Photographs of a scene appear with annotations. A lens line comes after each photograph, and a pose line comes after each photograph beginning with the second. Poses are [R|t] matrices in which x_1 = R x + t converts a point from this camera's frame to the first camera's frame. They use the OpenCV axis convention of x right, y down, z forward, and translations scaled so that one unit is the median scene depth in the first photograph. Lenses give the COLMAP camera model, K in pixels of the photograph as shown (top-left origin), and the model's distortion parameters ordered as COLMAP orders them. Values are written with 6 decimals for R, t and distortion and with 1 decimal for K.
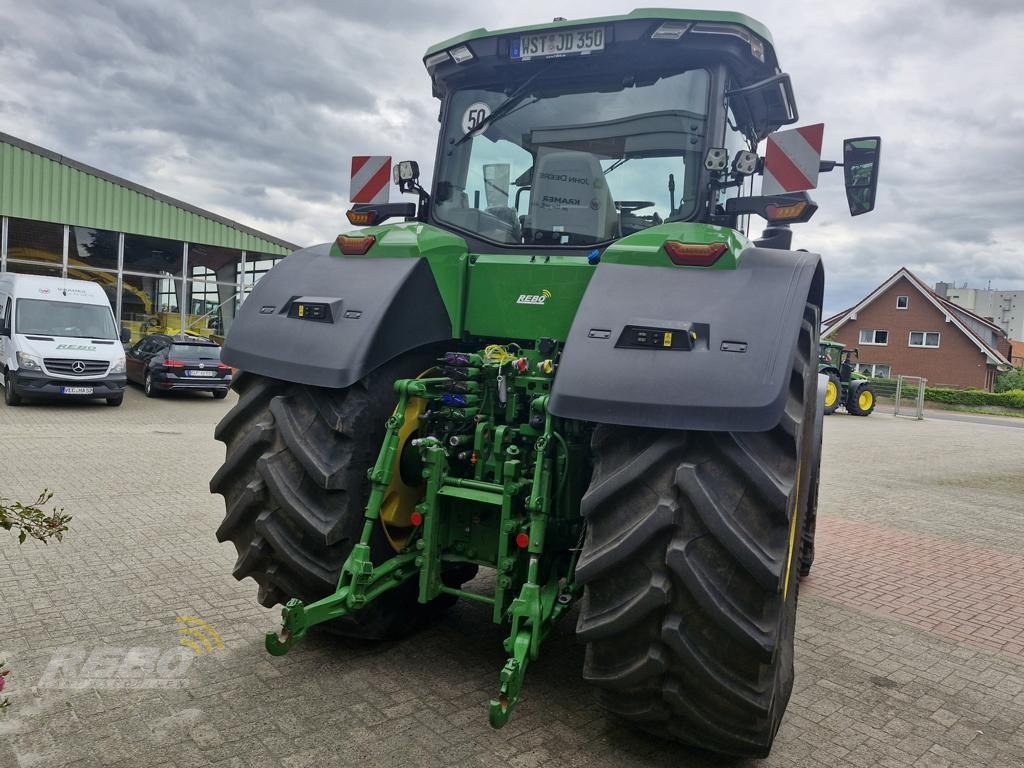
lens RADIAL K [[695.8, 0, 509.7], [0, 695.8, 389.5], [0, 0, 1]] dist [0.094511, -0.114589]
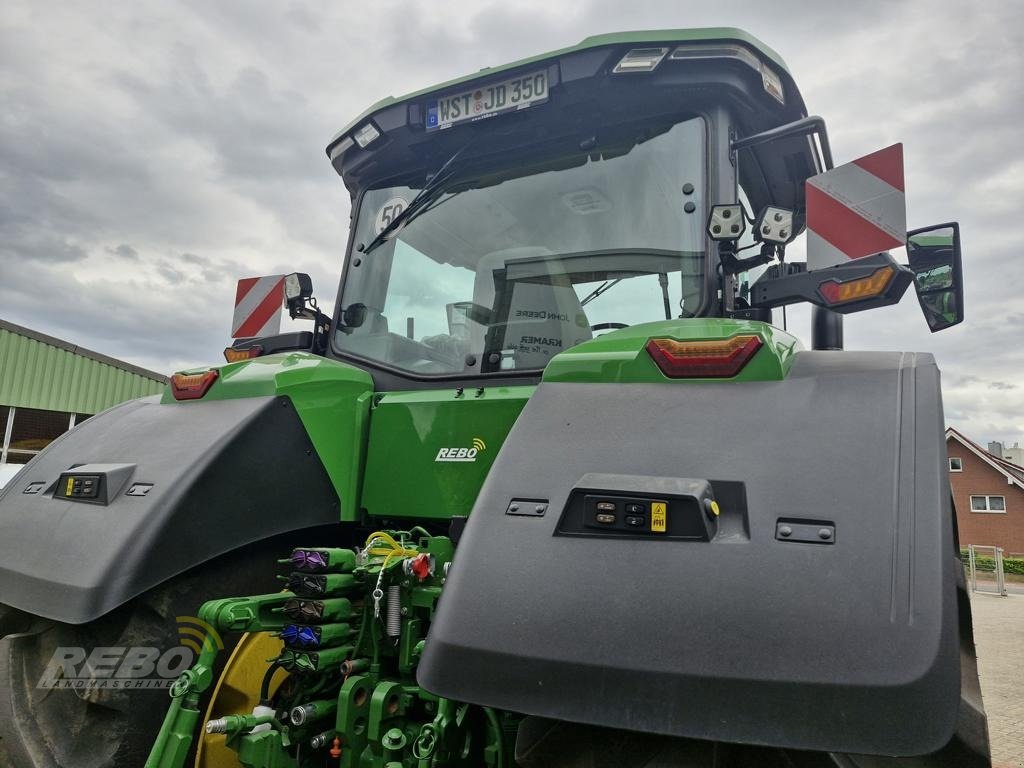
lens RADIAL K [[695.8, 0, 509.7], [0, 695.8, 389.5], [0, 0, 1]] dist [0.094511, -0.114589]
pose [[0.998340, -0.038139, -0.043154, 0.113494], [0.026333, 0.968683, -0.246901, -0.030719], [0.051219, 0.245355, 0.968079, 0.391253]]
